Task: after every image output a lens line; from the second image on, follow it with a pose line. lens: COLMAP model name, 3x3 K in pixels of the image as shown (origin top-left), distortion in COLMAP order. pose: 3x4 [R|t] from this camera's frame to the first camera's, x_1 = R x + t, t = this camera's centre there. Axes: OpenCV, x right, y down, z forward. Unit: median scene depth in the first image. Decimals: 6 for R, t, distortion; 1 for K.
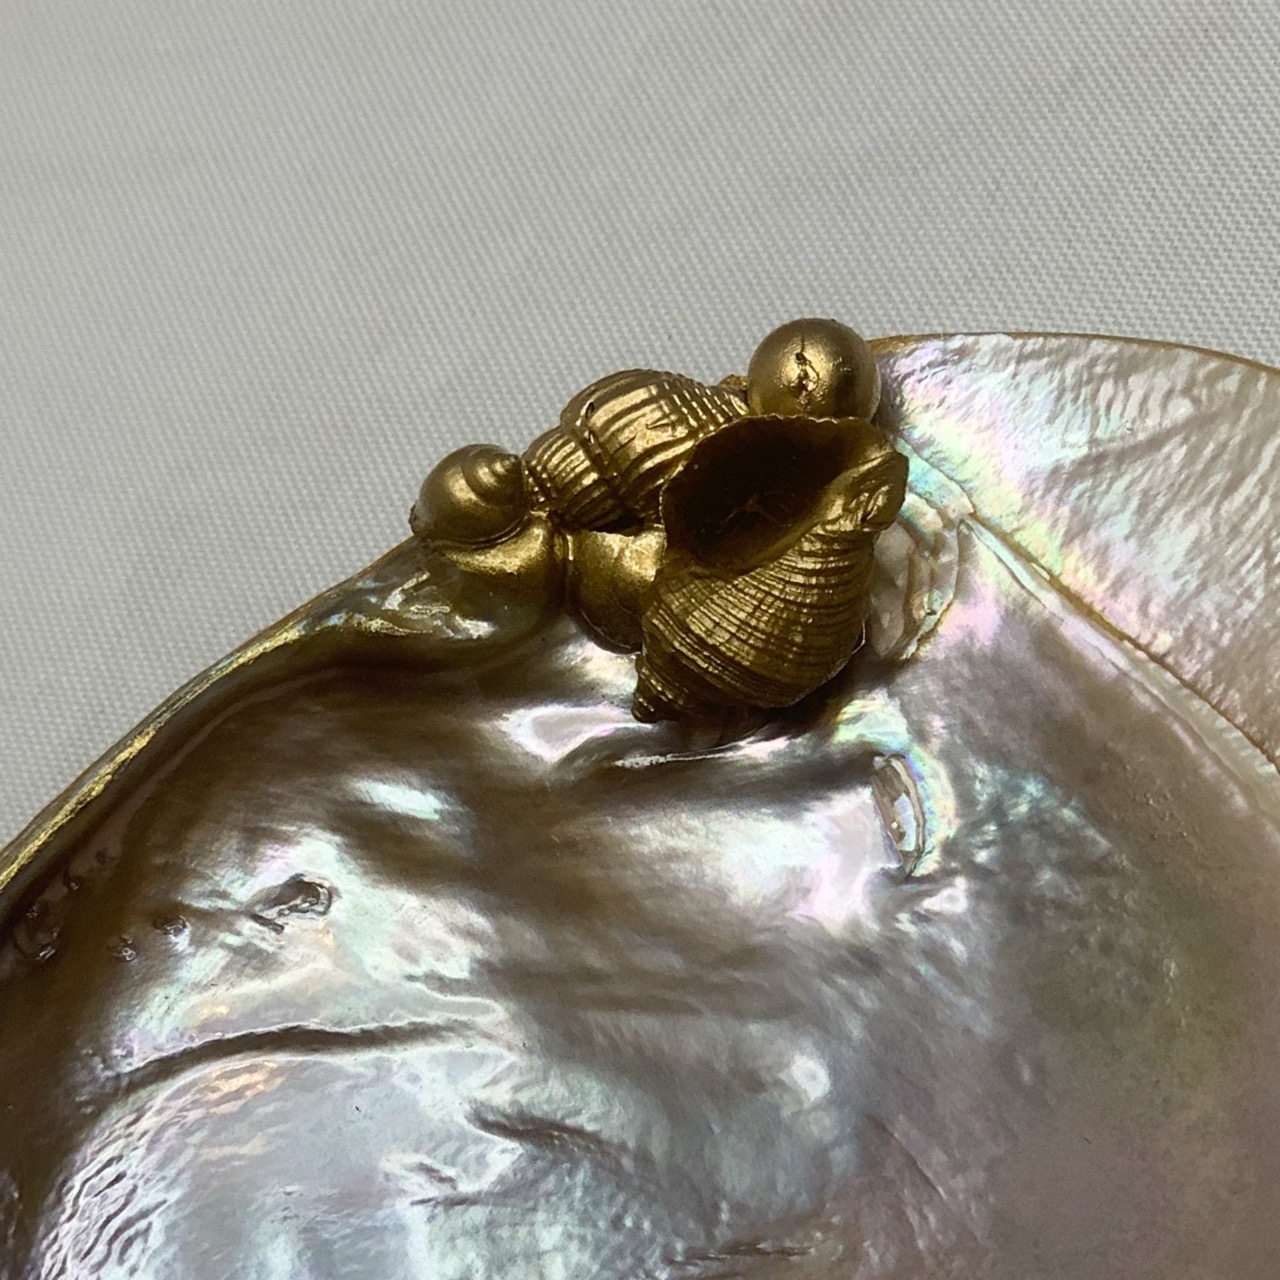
lens RADIAL K [[3321.6, 0, 651.1], [0, 3321.6, 643.7], [0, 0, 1]] dist [-0.263724, 0.000000]
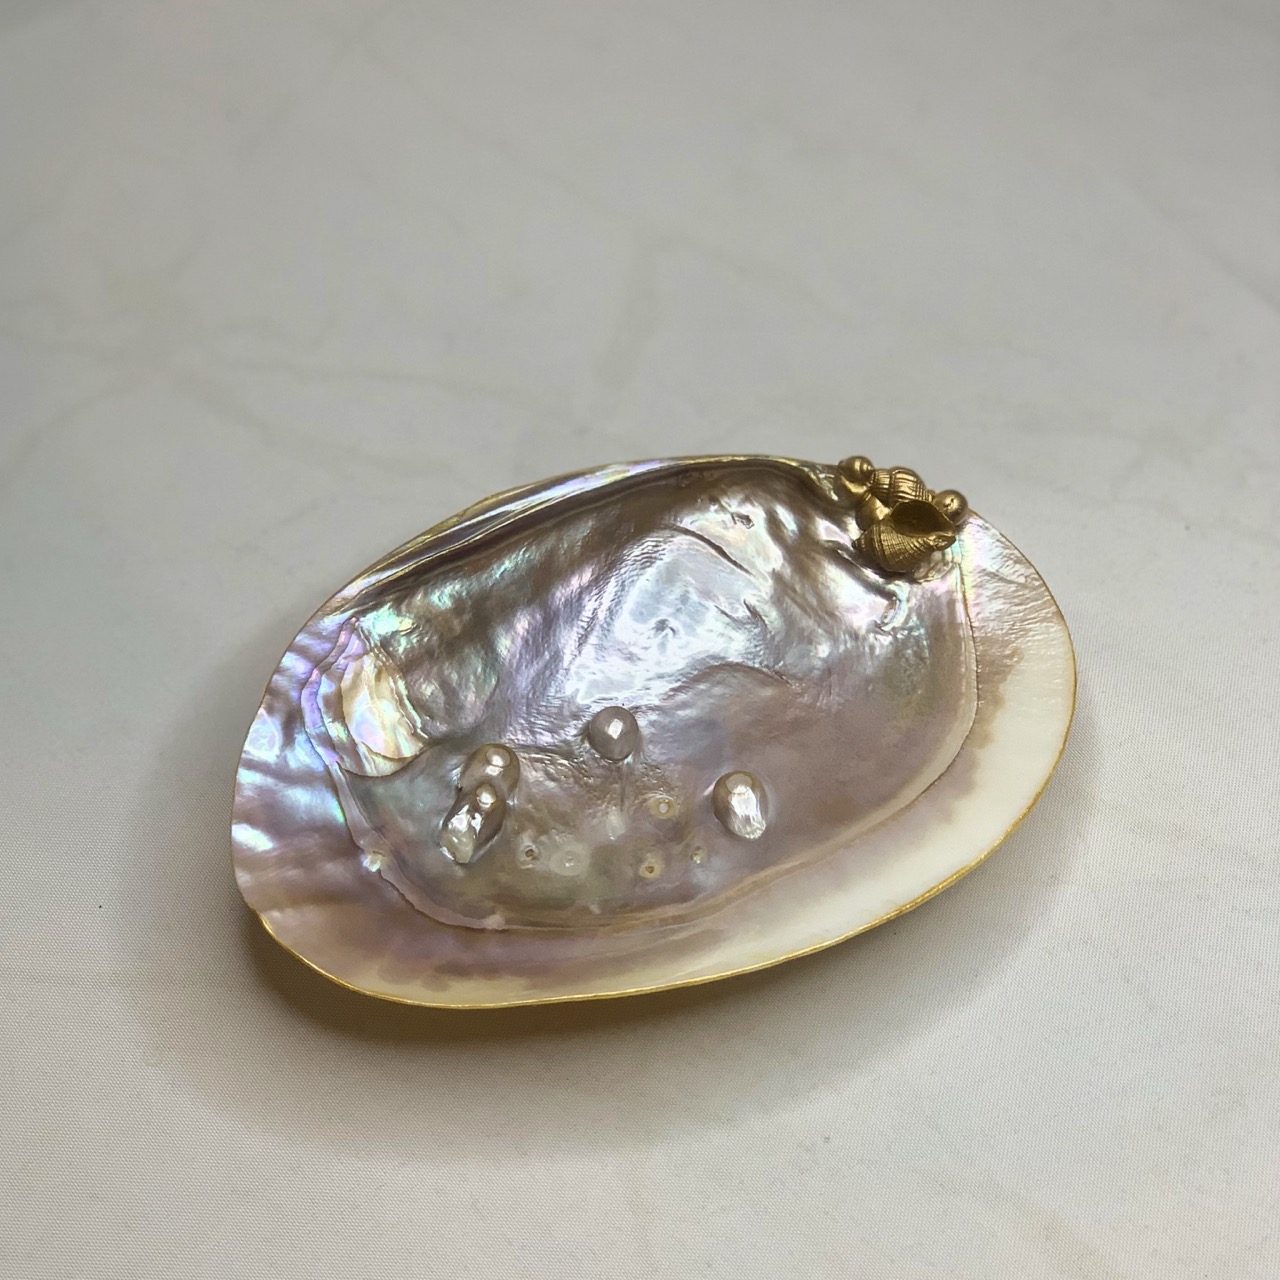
lens RADIAL K [[3321.6, 0, 639.2], [0, 3321.6, 637.7], [0, 0, 1]] dist [-0.263724, 0.000000]
pose [[0.752480, 0.658322, 0.019622, -0.182892], [-0.658582, 0.752405, 0.012508, 0.205840], [-0.006529, -0.022334, 0.999729, -2.606295]]
